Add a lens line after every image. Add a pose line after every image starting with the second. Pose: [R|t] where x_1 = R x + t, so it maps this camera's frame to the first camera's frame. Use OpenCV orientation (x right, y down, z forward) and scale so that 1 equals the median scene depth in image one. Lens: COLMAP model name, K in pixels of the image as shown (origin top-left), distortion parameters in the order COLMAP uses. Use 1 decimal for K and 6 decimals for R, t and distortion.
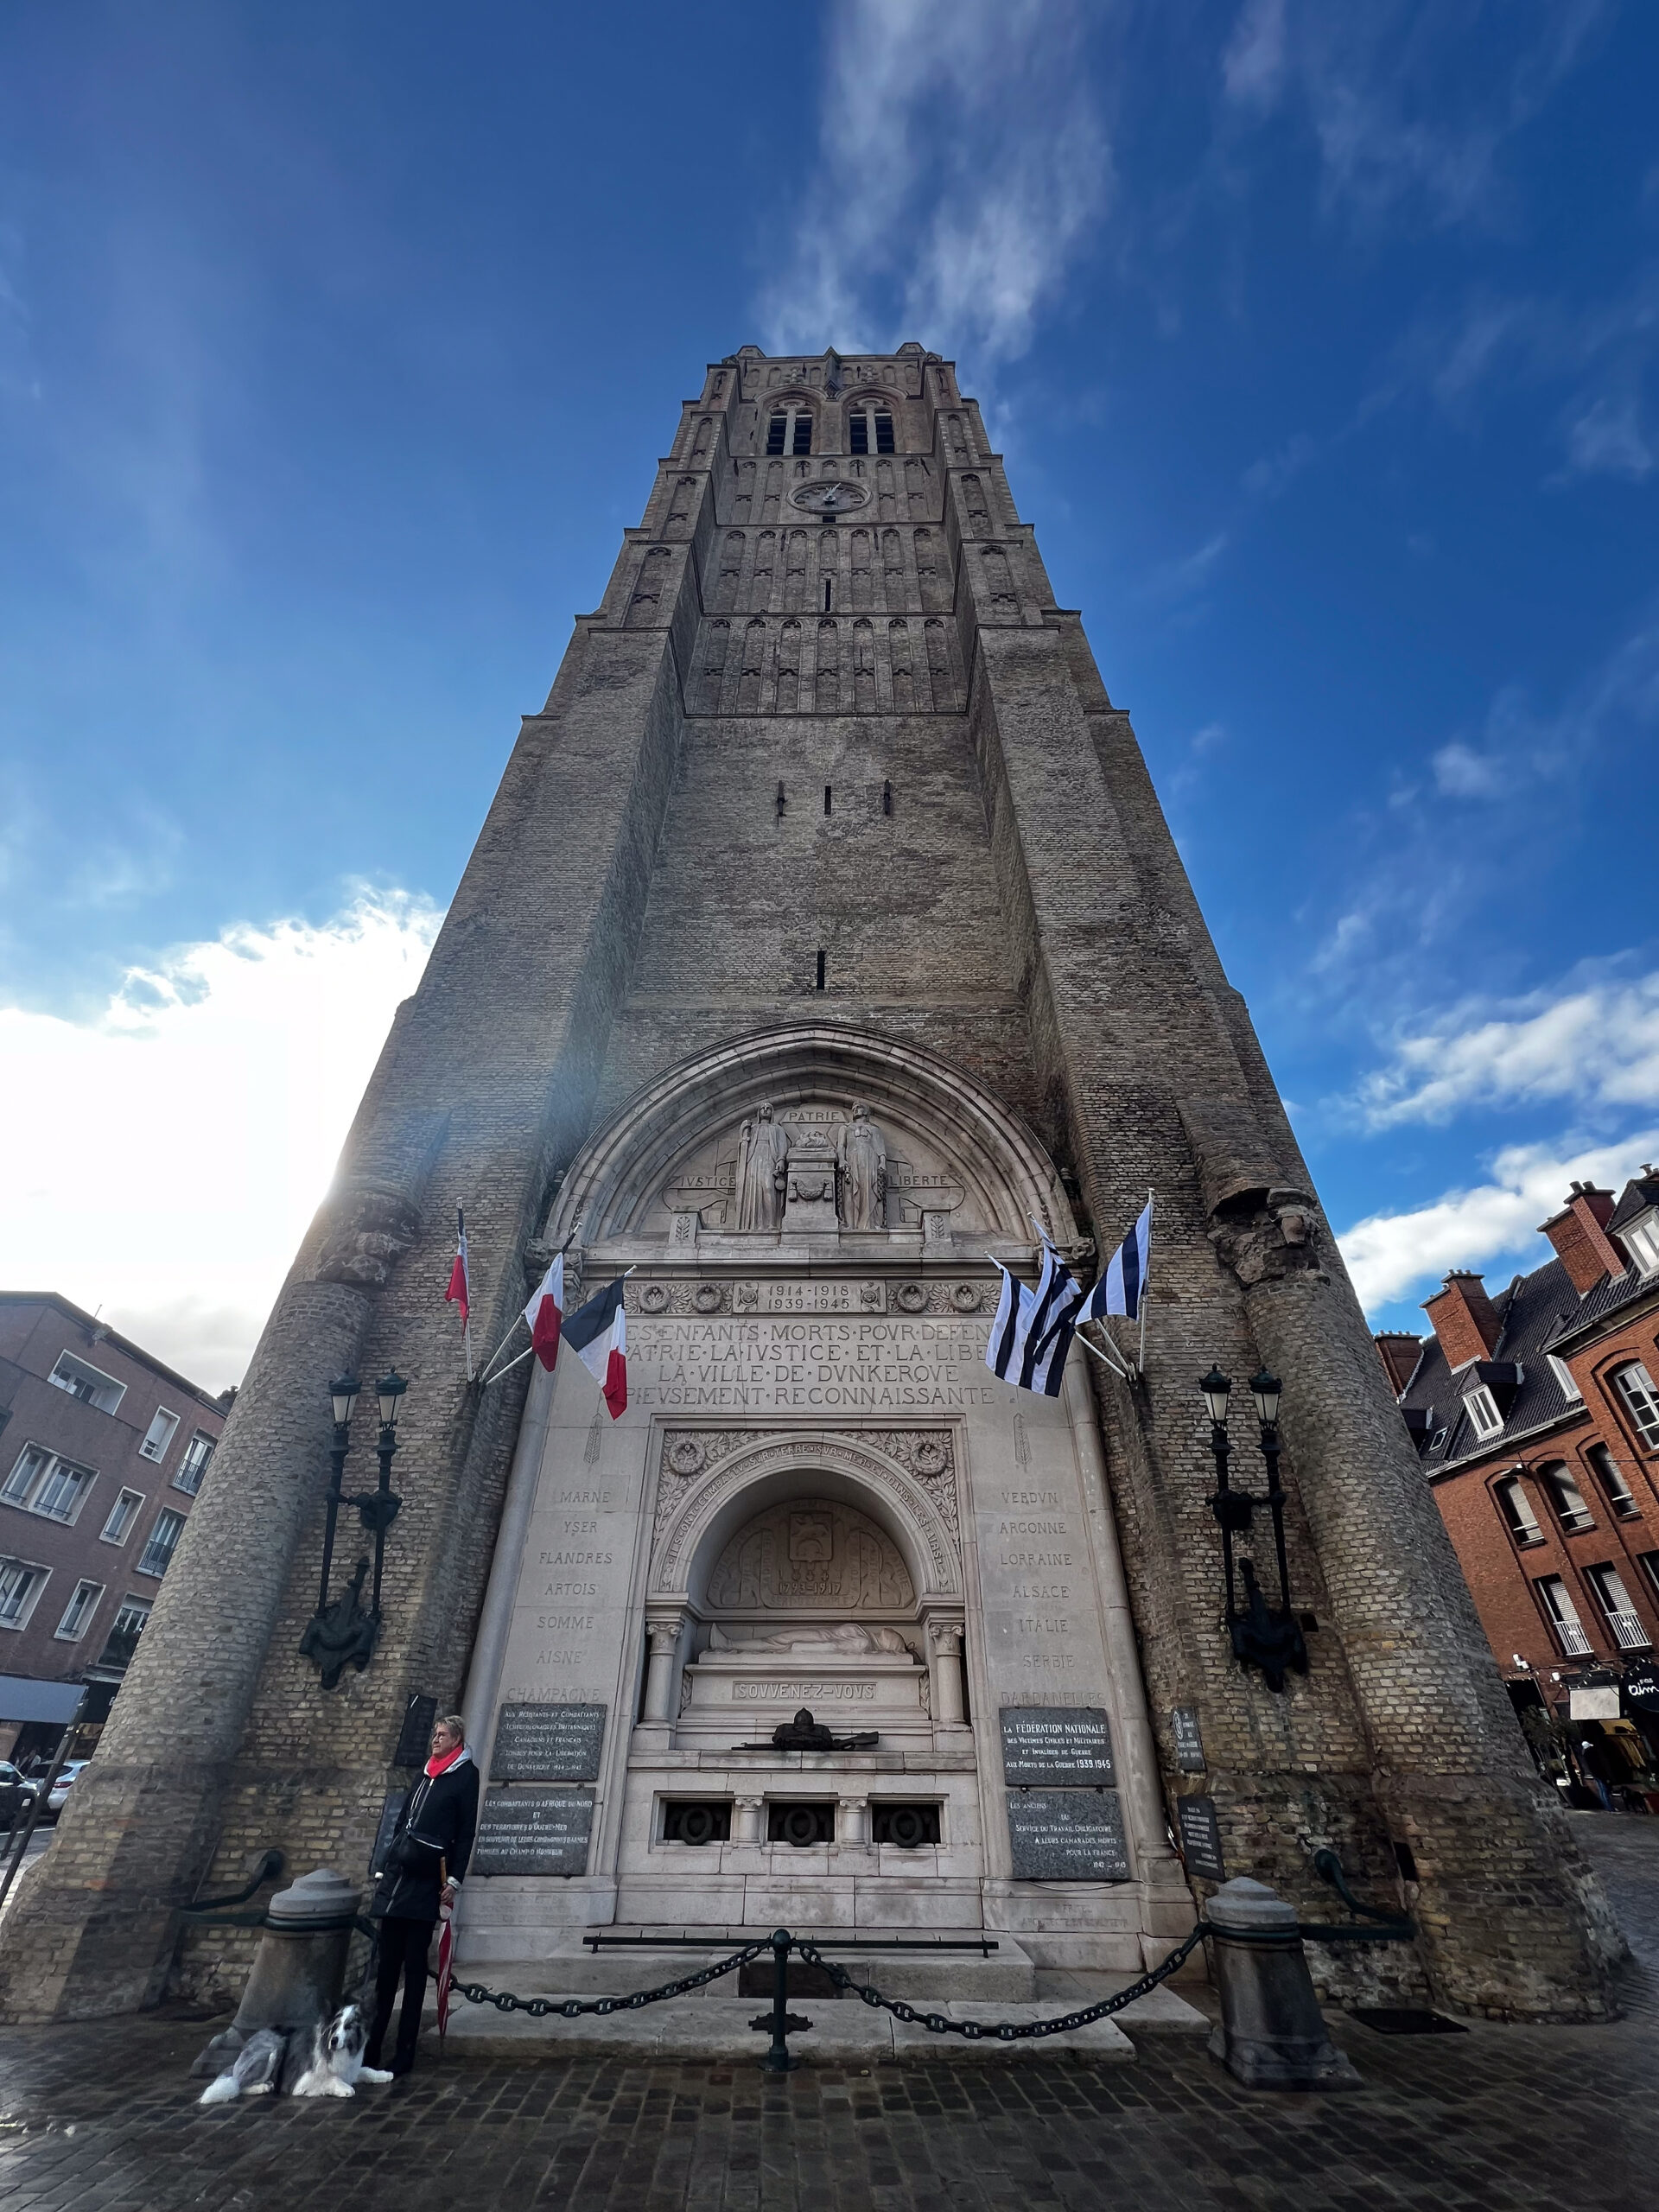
lens RADIAL K [[881.6, 0, 832.8], [0, 881.6, 1113.2], [0, 0, 1]] dist [-0.002320, 0.000662]
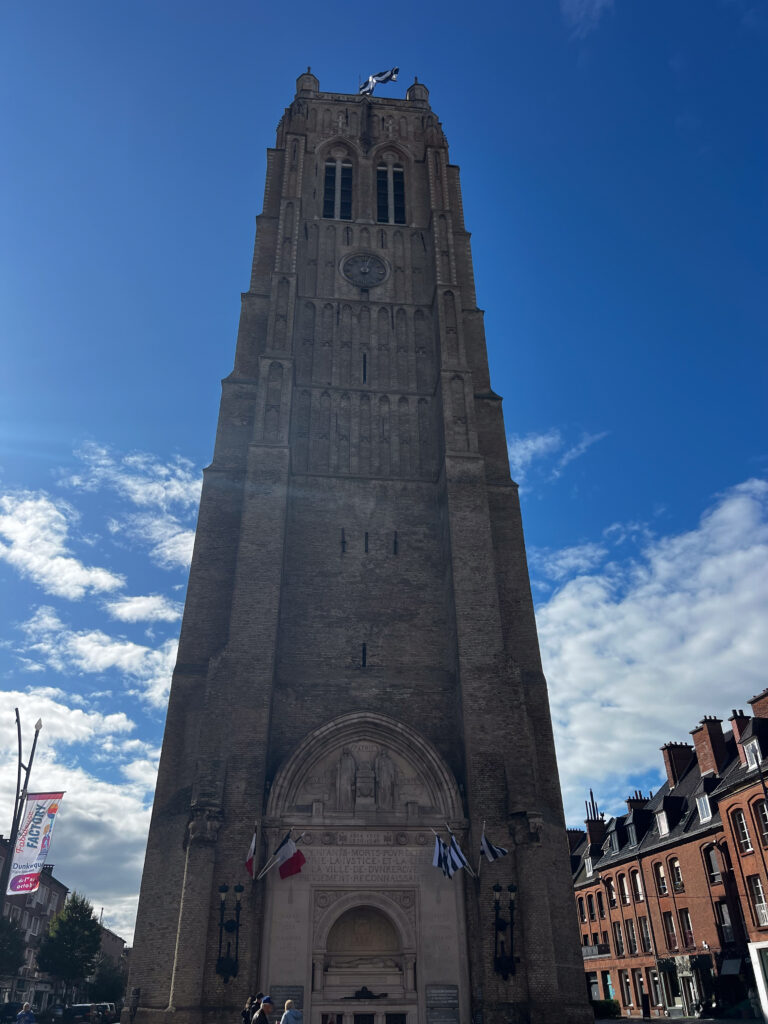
lens RADIAL K [[774.3, 0, 382.0], [0, 774.3, 504.9], [0, 0, 1]] dist [0.038001, -0.044913]
pose [[0.993930, 0.047538, 0.099213, -0.245937], [-0.054191, 0.996381, 0.065479, -0.915095], [-0.095741, -0.070458, 0.992910, -1.237857]]
